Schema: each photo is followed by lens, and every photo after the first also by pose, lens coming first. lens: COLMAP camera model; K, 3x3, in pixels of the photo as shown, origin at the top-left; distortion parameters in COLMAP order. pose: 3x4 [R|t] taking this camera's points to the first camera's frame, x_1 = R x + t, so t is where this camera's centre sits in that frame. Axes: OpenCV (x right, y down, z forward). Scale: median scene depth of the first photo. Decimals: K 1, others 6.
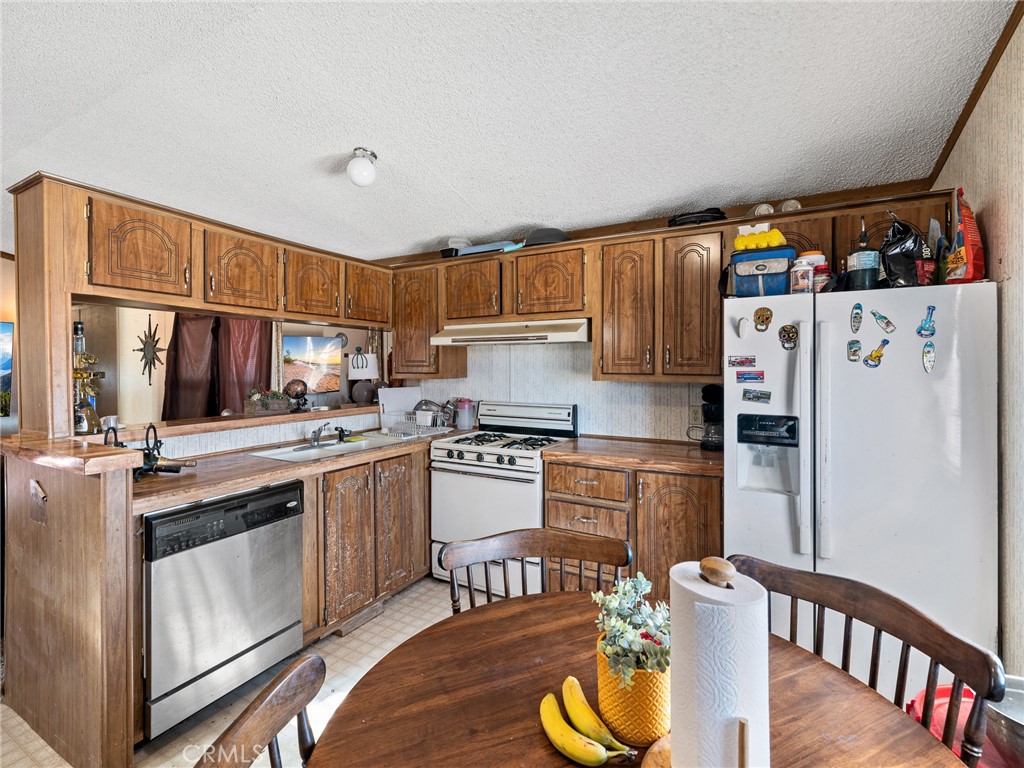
lens RADIAL K [[465.4, 0, 510.1], [0, 465.4, 367.6], [0, 0, 1]] dist [-0.002000, -0.000634]
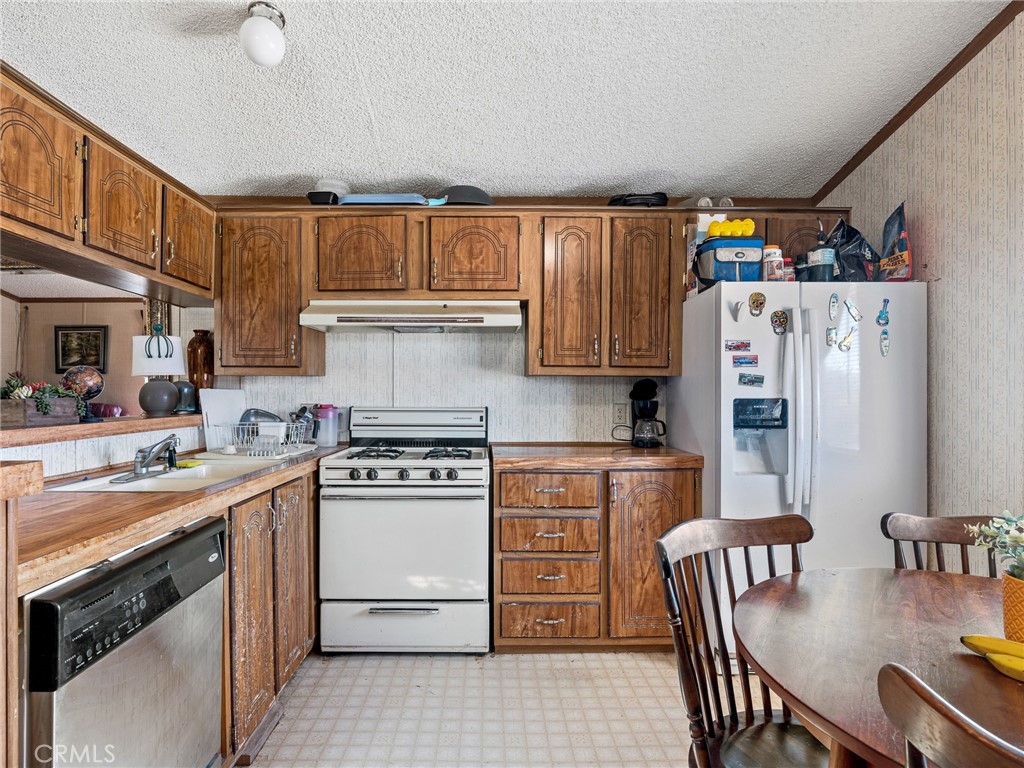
lens RADIAL K [[549.5, 0, 484.5], [0, 549.5, 392.7], [0, 0, 1]] dist [-0.005479, 0.001659]
pose [[0.875467, 0.002292, 0.483273, -0.402169], [-0.002106, 0.999997, -0.000929, 0.066387], [-0.483274, -0.000204, 0.875469, 0.175445]]
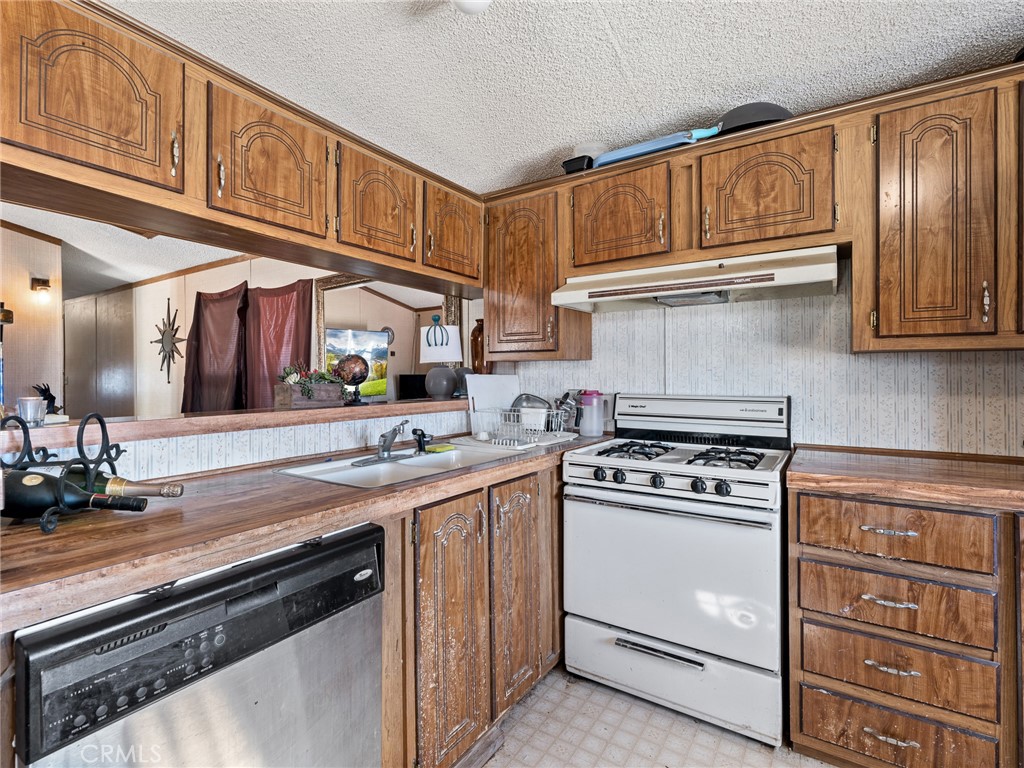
lens RADIAL K [[489.5, 0, 513.9], [0, 489.5, 373.9], [0, 0, 1]] dist [-0.002958, -0.000038]
pose [[0.997426, -0.001685, -0.071677, -0.214859], [0.001179, 0.999974, -0.007096, 0.064987], [0.071687, 0.006993, 0.997403, 0.387469]]
